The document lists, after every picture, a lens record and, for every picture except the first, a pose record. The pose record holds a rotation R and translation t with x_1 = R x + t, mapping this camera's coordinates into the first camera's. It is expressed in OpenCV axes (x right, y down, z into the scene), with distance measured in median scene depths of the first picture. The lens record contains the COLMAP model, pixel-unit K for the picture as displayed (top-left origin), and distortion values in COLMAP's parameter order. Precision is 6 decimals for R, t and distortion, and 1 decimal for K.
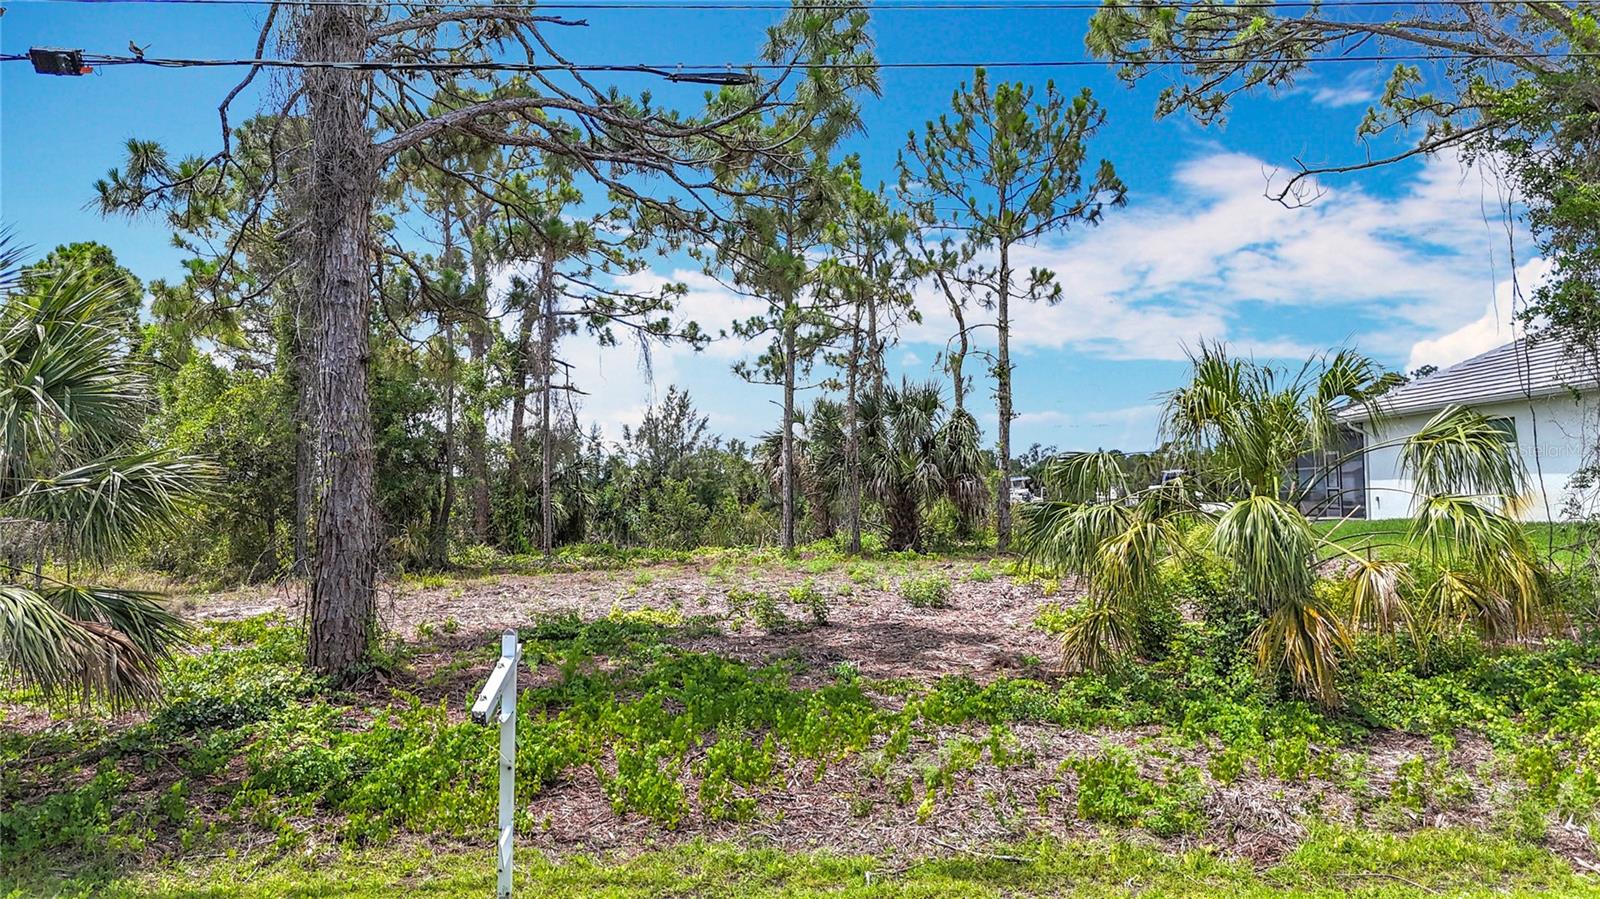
lens RADIAL K [[1226.4, 0, 799.0], [0, 1226.4, 453.8], [0, 0, 1]] dist [0.037364, -0.008929]
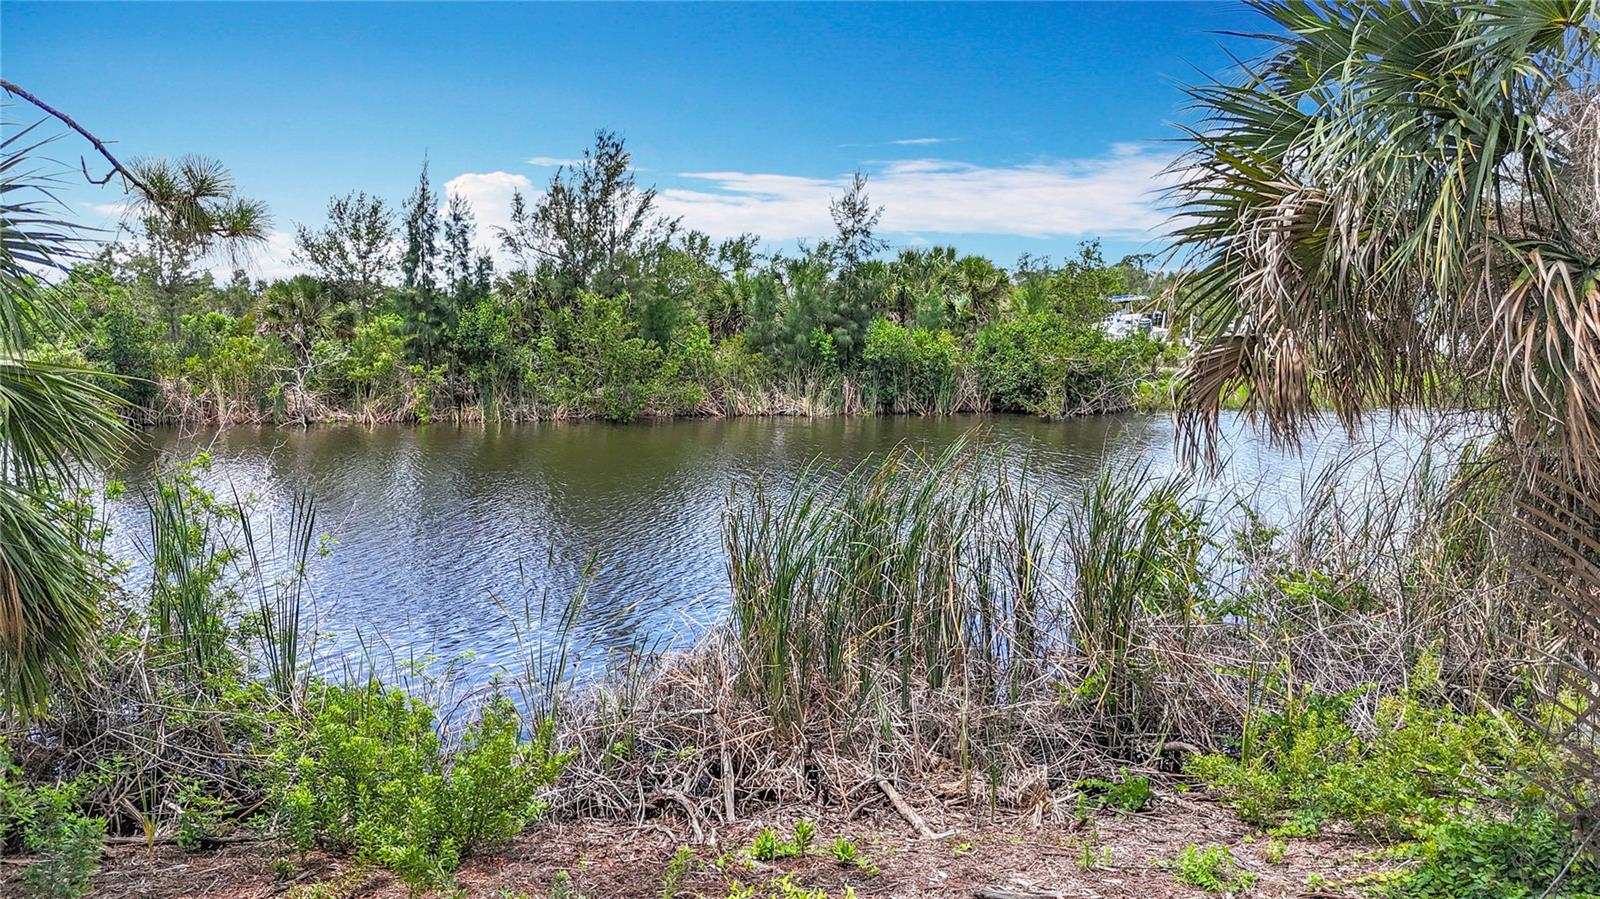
lens RADIAL K [[1173.5, 0, 799.0], [0, 1173.5, 464.6], [0, 0, 1]] dist [0.126130, -0.000187]
pose [[0.998103, 0.008002, 0.061036, -0.111207], [-0.018064, 0.985938, 0.166133, 0.016119], [-0.058849, -0.166921, 0.984213, 1.159144]]
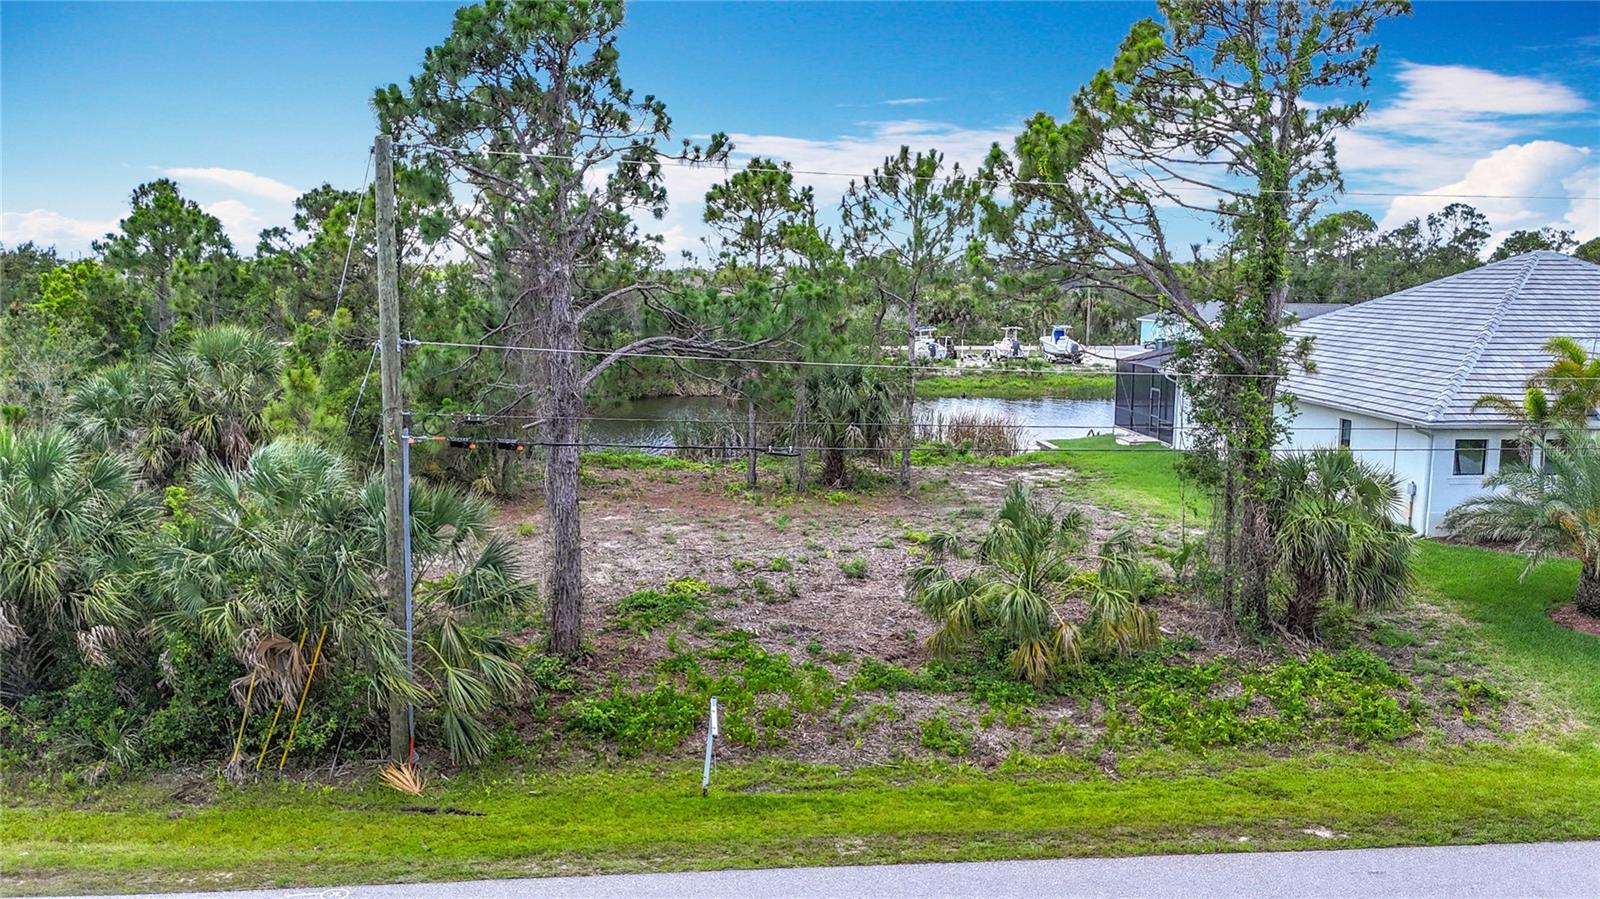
lens RADIAL K [[1234.1, 0, 796.7], [0, 1234.1, 449.4], [0, 0, 1]] dist [0.016385, -0.043389]
pose [[0.997015, 0.023255, 0.073622, -0.061222], [-0.035785, 0.984140, 0.173748, -0.202252], [-0.068414, -0.175864, 0.982034, -0.369735]]
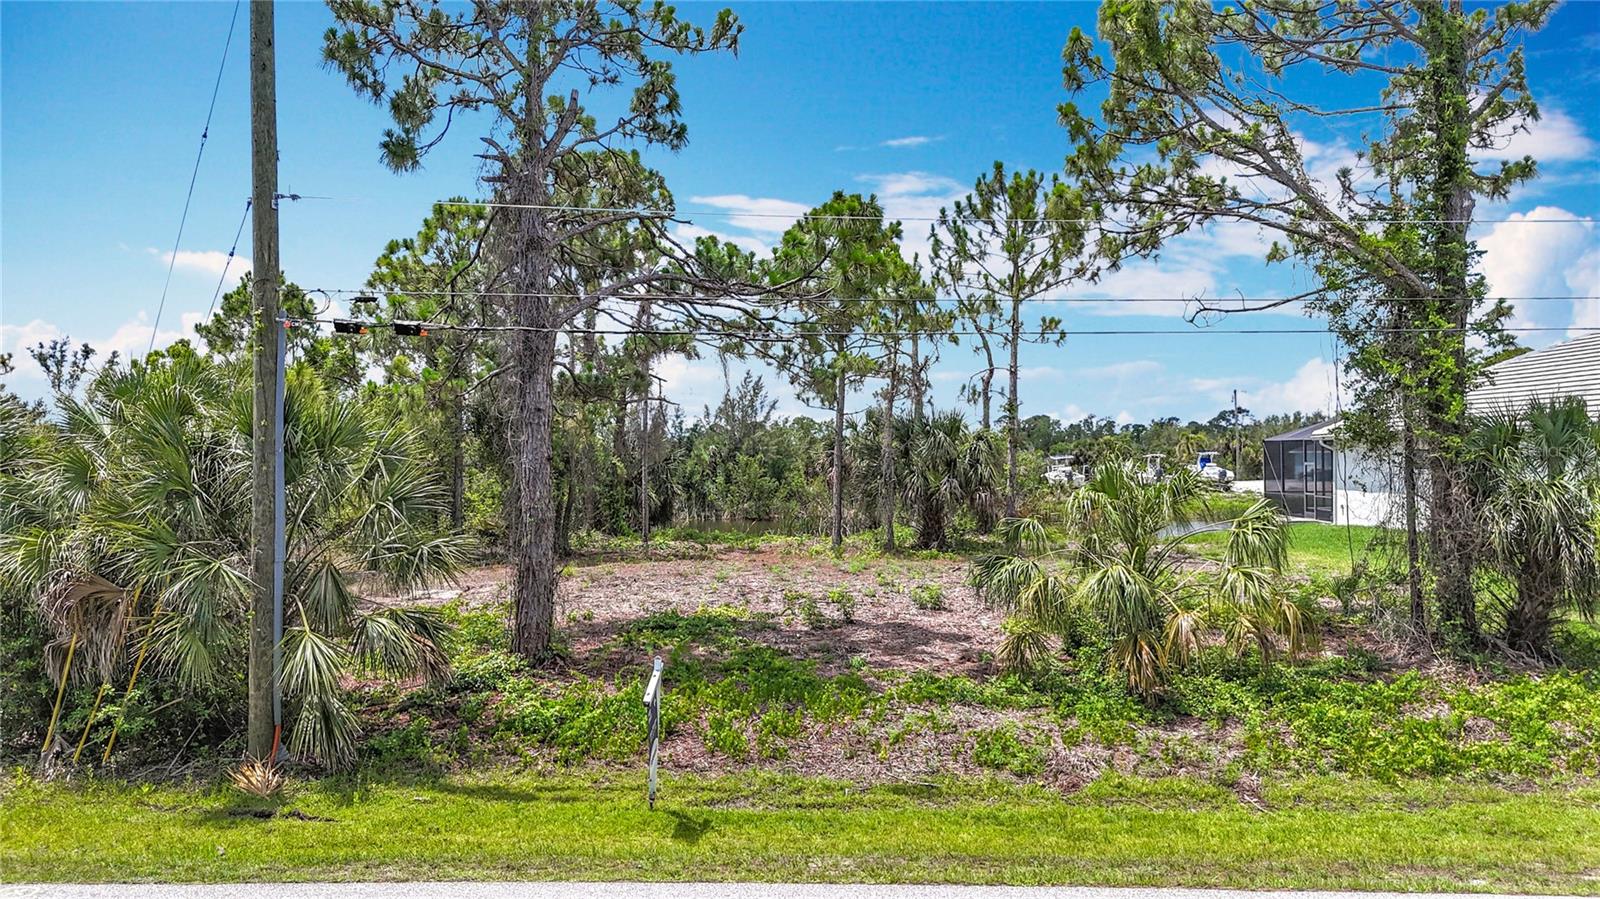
lens RADIAL K [[1175.7, 0, 800.0], [0, 1175.7, 449.5], [0, 0, 1]] dist [0.064648, -0.067133]
pose [[0.998169, 0.018815, -0.057487, 0.020224], [-0.016894, 0.999288, 0.033722, -0.057234], [0.058080, -0.032689, 0.997777, -0.190403]]
